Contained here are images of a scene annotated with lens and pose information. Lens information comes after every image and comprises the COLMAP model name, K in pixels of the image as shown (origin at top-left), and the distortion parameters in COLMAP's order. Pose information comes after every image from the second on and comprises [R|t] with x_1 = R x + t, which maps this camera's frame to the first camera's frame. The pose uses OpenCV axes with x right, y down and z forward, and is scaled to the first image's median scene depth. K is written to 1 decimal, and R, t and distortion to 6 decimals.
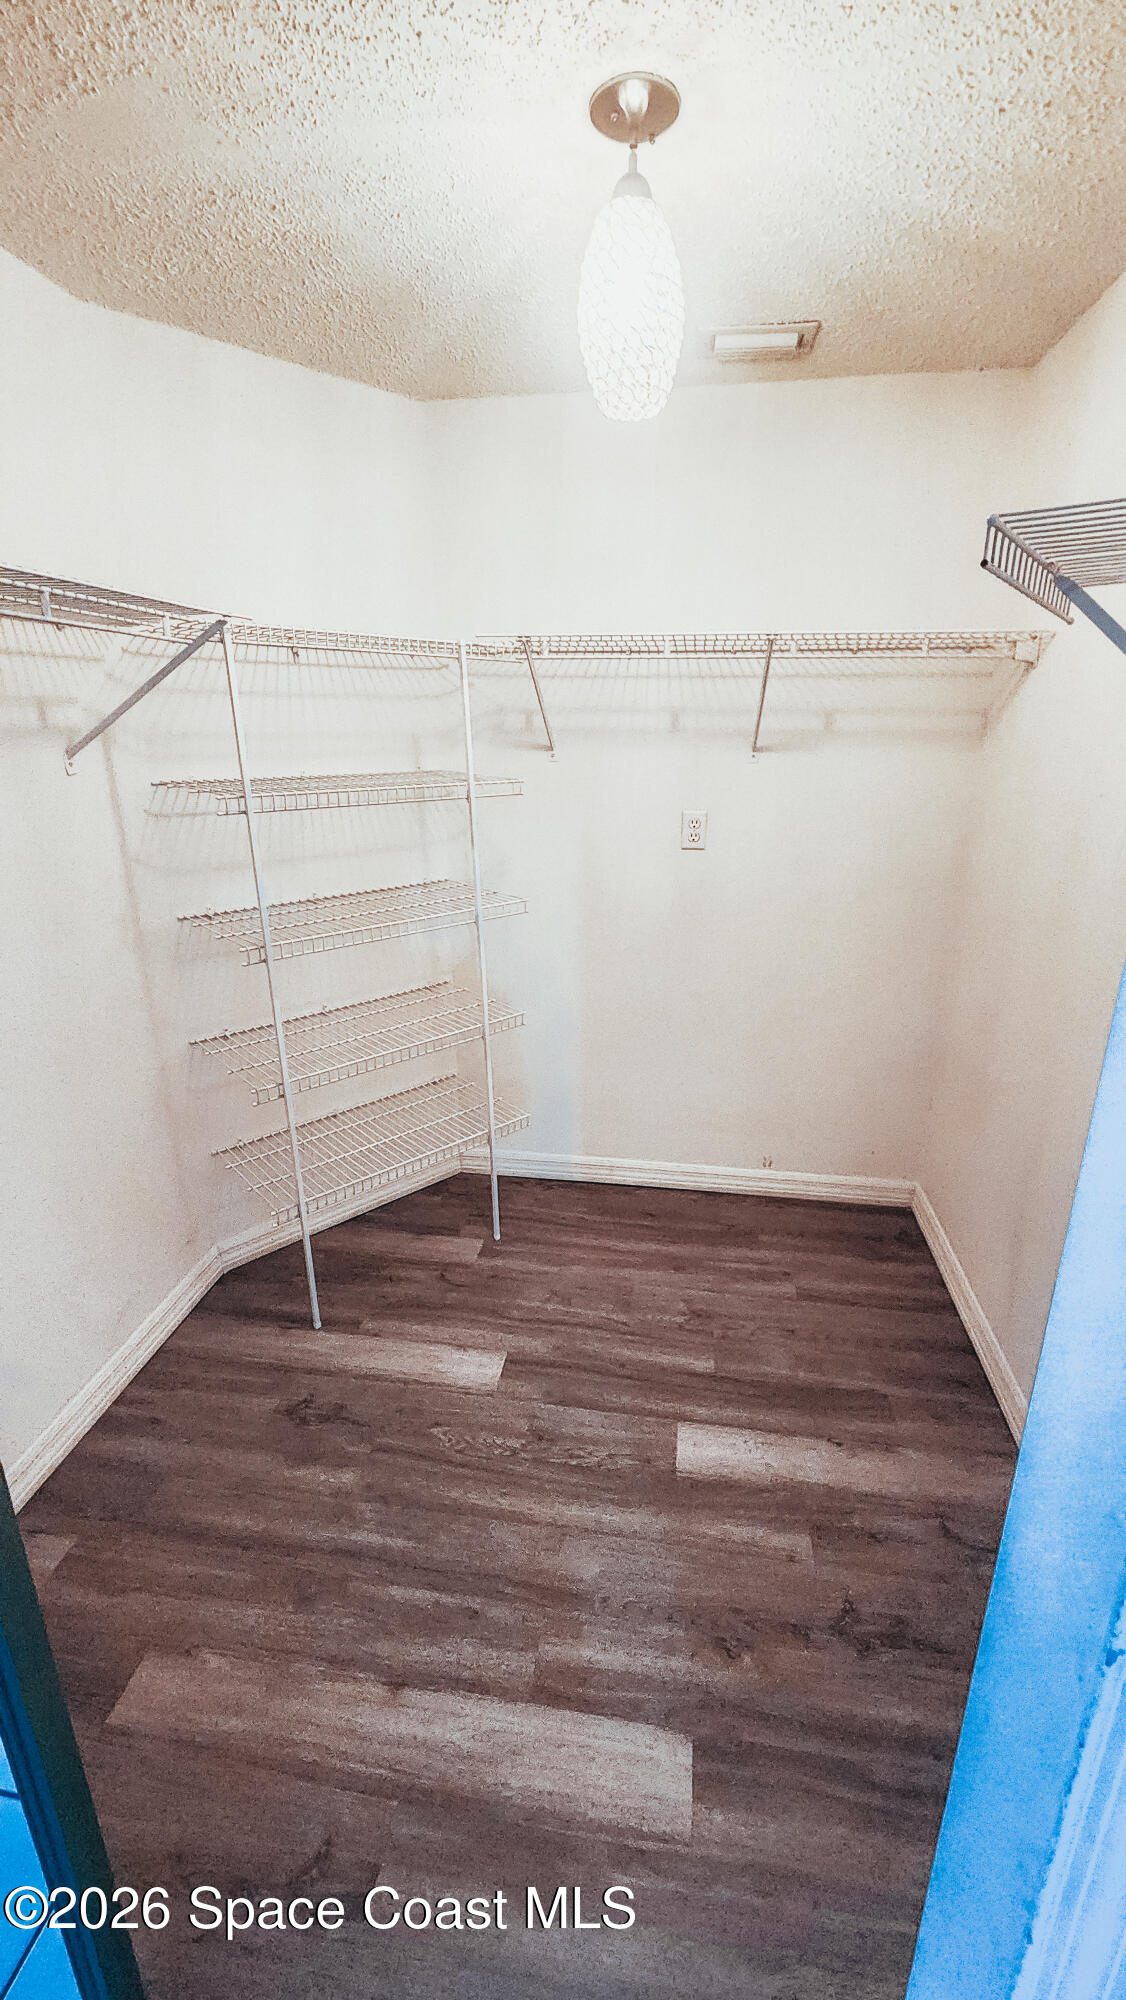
lens RADIAL K [[828.1, 0, 568.0], [0, 828.1, 1002.0], [0, 0, 1]] dist [-0.002913, 0.001050]
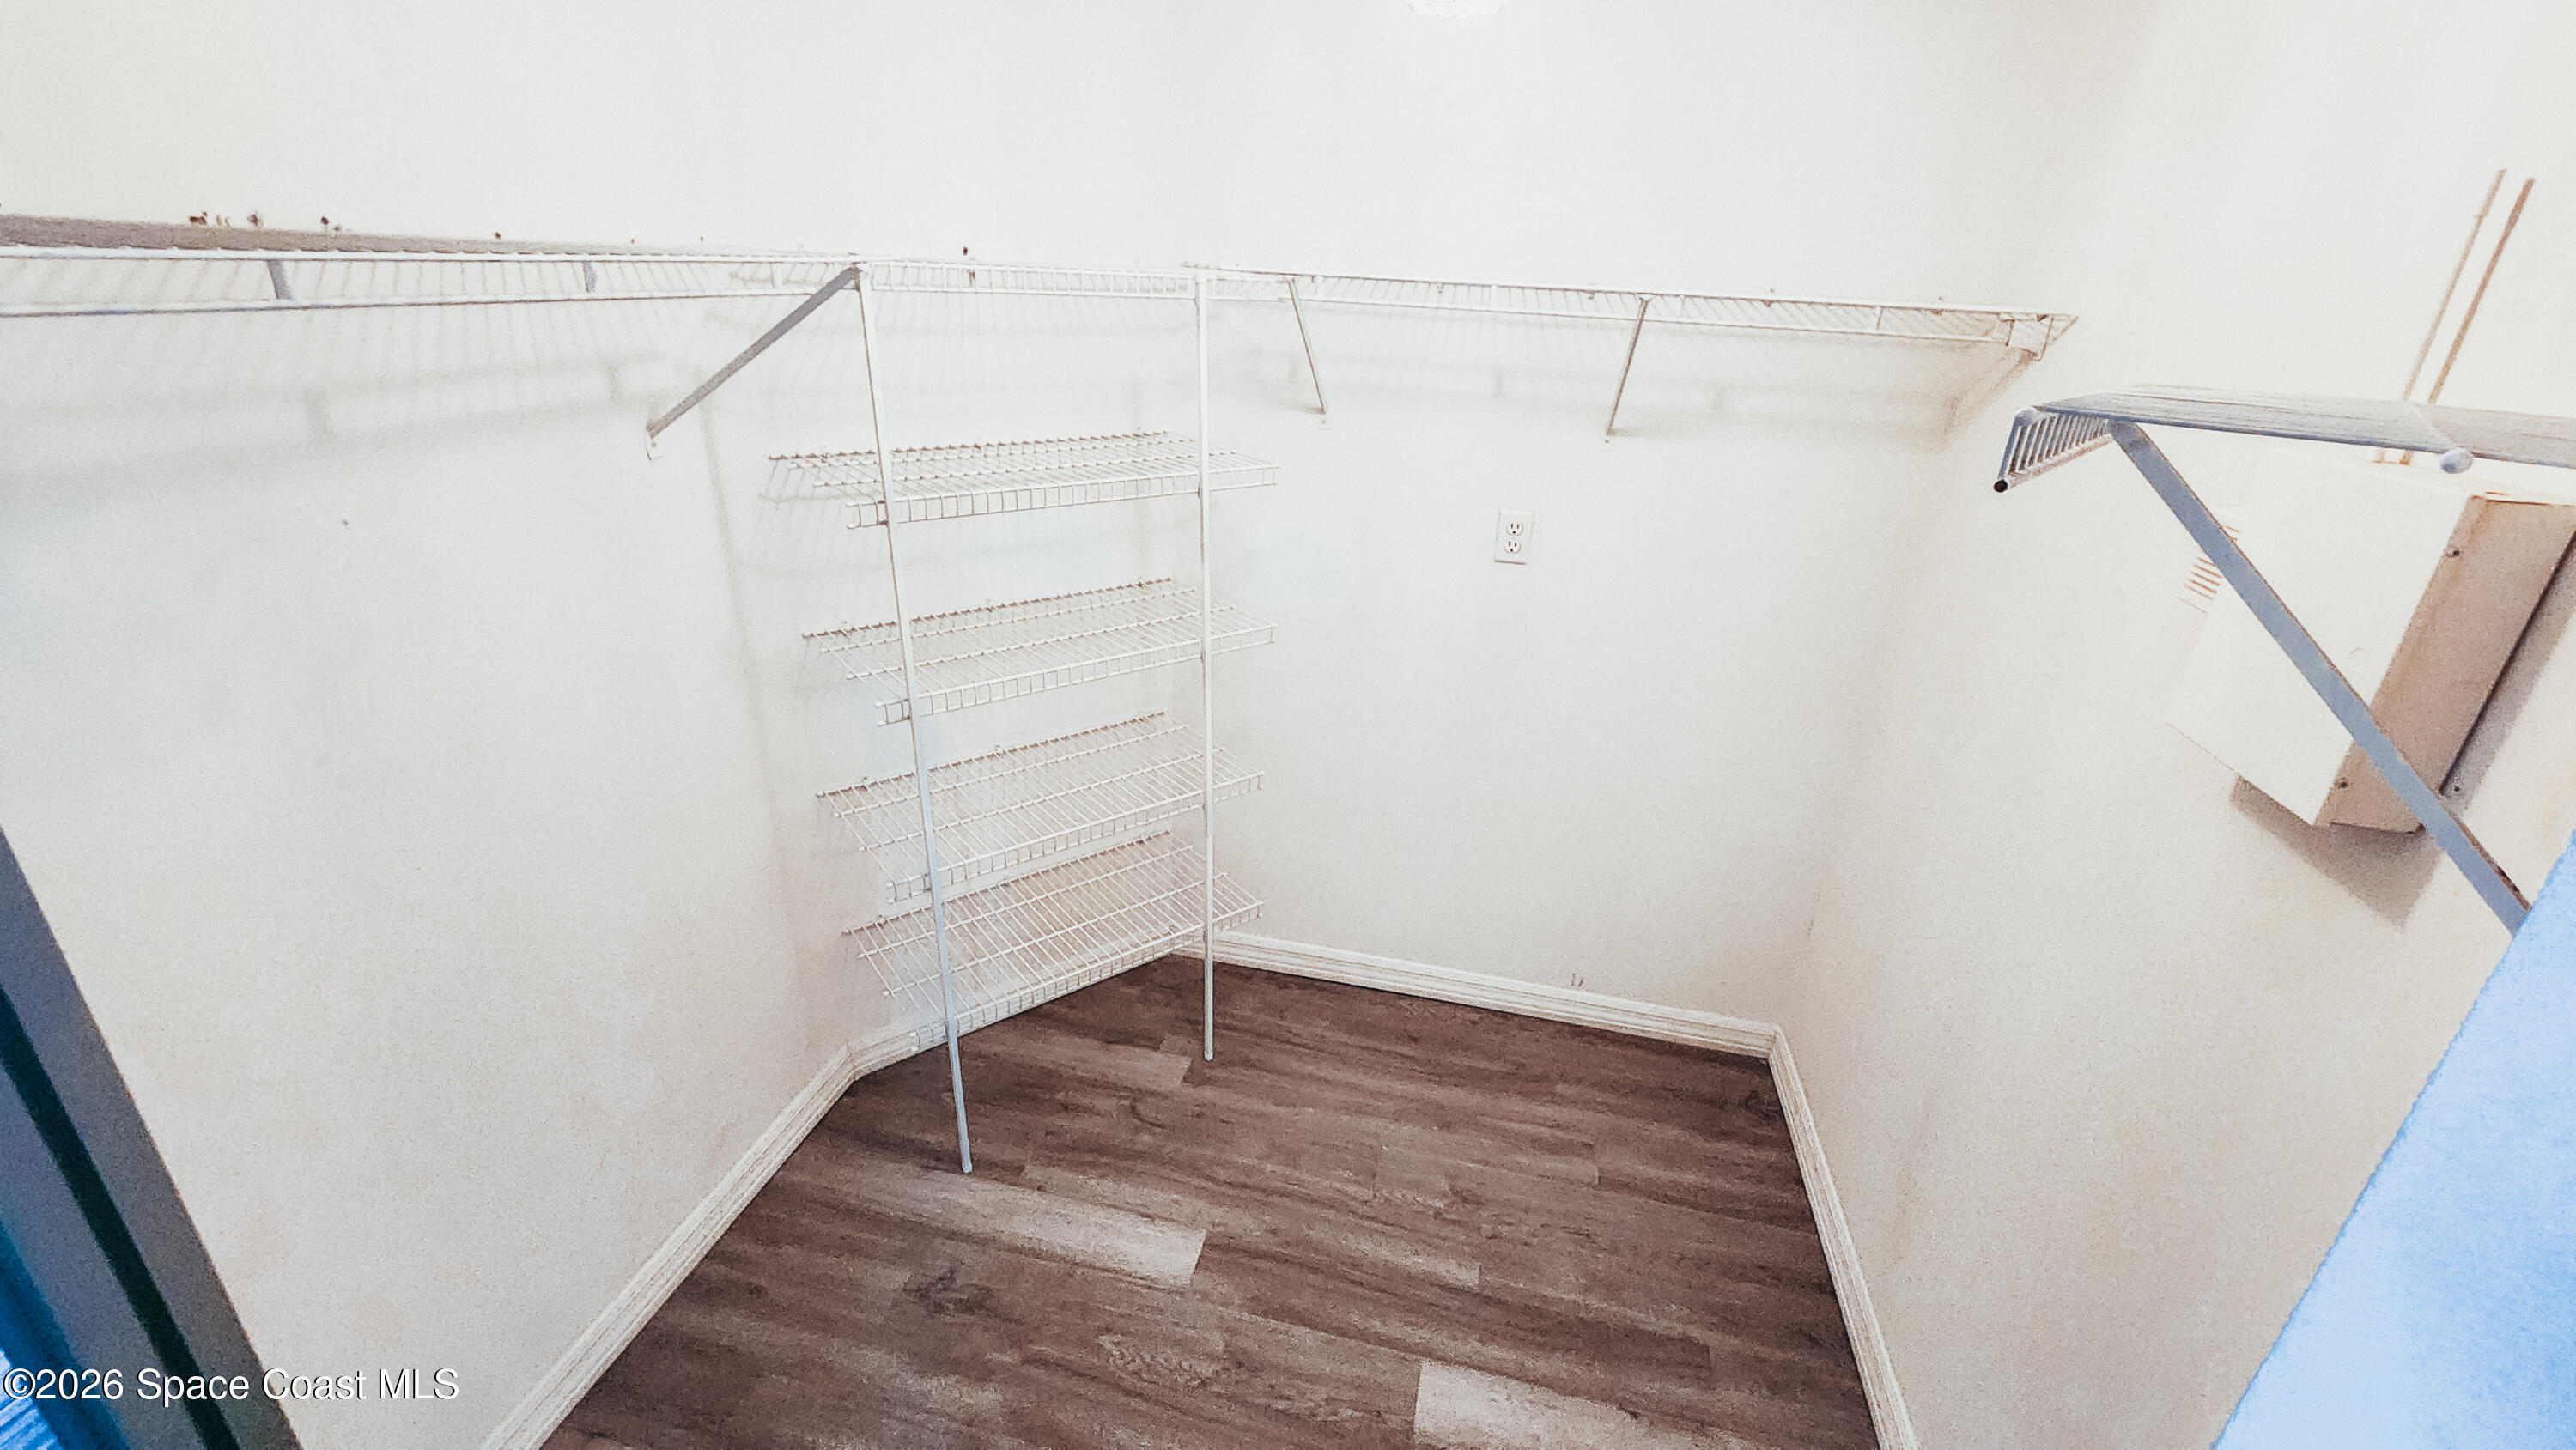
lens RADIAL K [[1066.5, 0, 1277.5], [0, 1066.5, 716.4], [0, 0, 1]] dist [-0.002913, 0.001050]
pose [[0.996021, 0.068806, -0.056637, 0.014371], [-0.063458, 0.993795, 0.091346, -0.145688], [0.062571, -0.087389, 0.994207, 0.067212]]
